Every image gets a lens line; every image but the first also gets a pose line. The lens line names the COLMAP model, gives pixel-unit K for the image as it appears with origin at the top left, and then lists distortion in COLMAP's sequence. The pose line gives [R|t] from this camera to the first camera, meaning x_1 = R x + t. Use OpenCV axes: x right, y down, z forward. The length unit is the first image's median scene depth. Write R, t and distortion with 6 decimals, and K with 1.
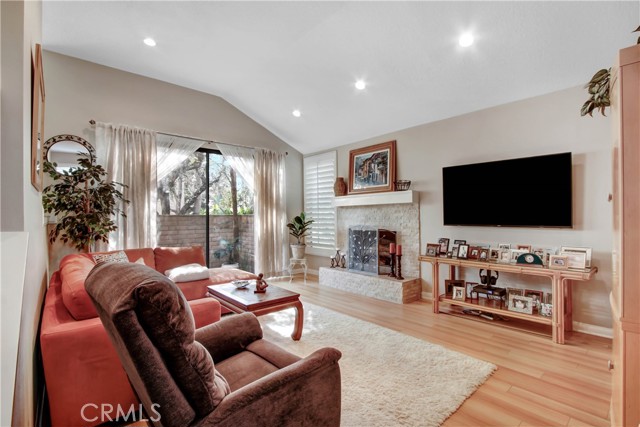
lens RADIAL K [[298.6, 0, 320.2], [0, 298.6, 213.0], [0, 0, 1]] dist [-0.002300, 0.000723]
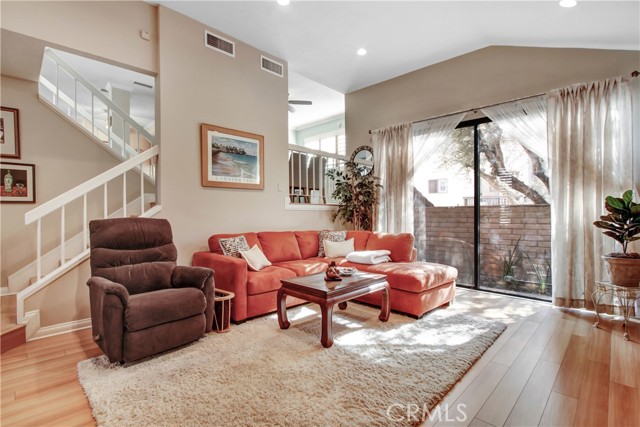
lens RADIAL K [[298.6, 0, 320.5], [0, 298.6, 215.4], [0, 0, 1]] dist [-0.002300, 0.000723]
pose [[0.080138, 0.006047, -0.996765, 0.411901], [0.003802, 0.999972, 0.006372, 0.039831], [0.996777, -0.004300, 0.080113, 0.530968]]
